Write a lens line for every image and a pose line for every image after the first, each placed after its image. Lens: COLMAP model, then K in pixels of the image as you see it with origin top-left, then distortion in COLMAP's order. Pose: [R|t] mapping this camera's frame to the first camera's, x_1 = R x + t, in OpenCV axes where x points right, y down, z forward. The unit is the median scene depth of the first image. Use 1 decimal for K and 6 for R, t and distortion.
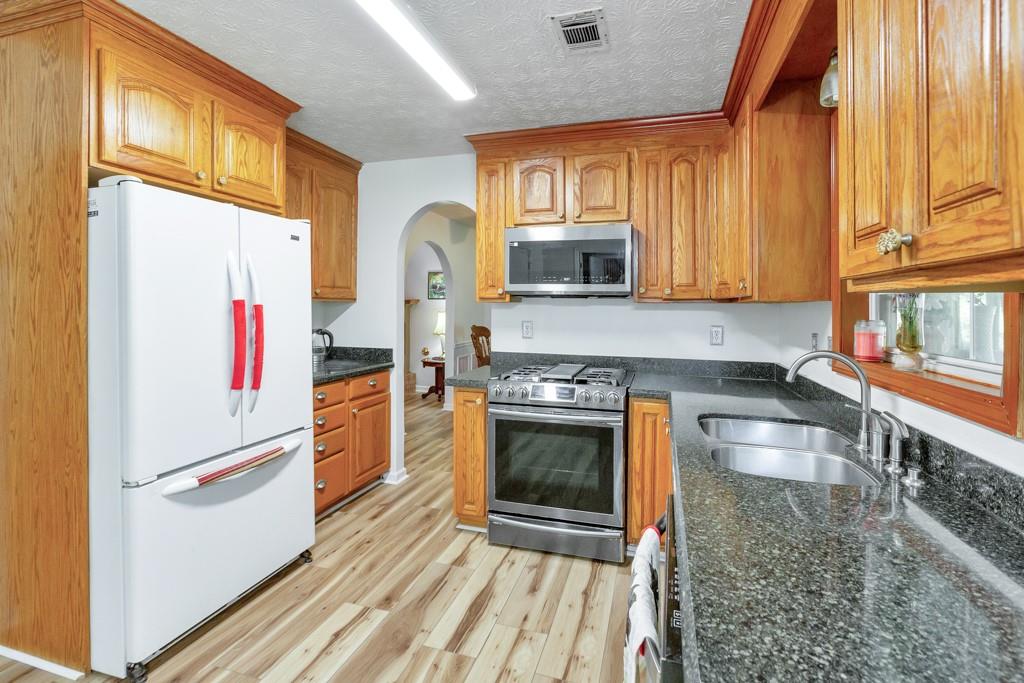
lens RADIAL K [[479.8, 0, 513.7], [0, 479.8, 304.0], [0, 0, 1]] dist [-0.018206, 0.000404]
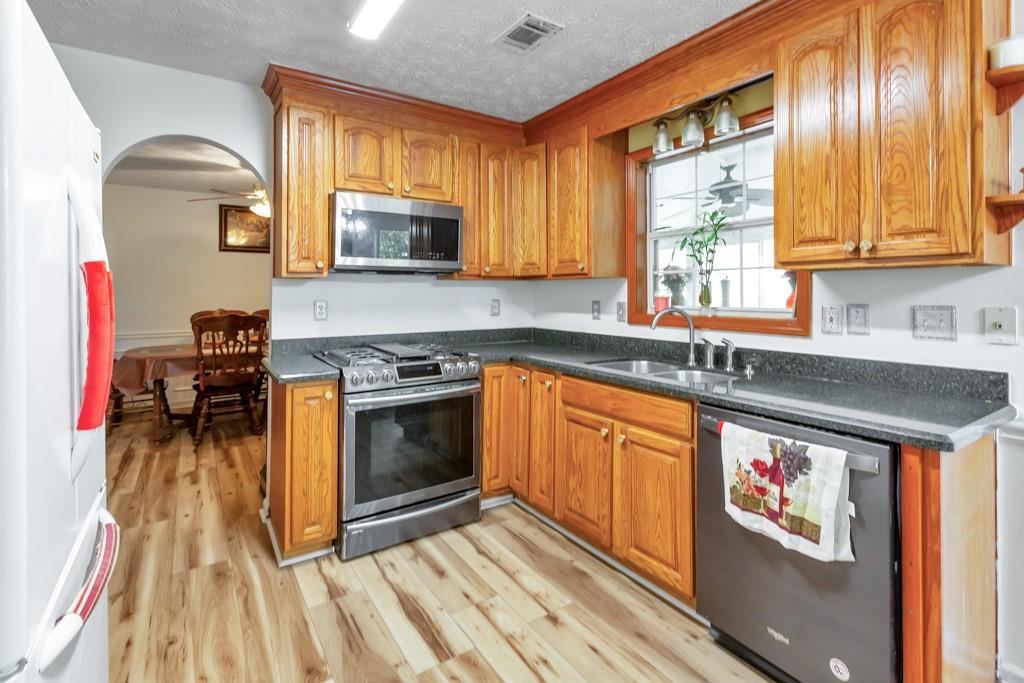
lens RADIAL K [[484.2, 0, 523.5], [0, 484.2, 283.6], [0, 0, 1]] dist [-0.004664, -0.000866]
pose [[0.621595, 0.004435, 0.783326, -0.554301], [0.003005, 0.999963, -0.008047, 0.017832], [-0.783333, 0.007356, 0.621558, 0.226005]]
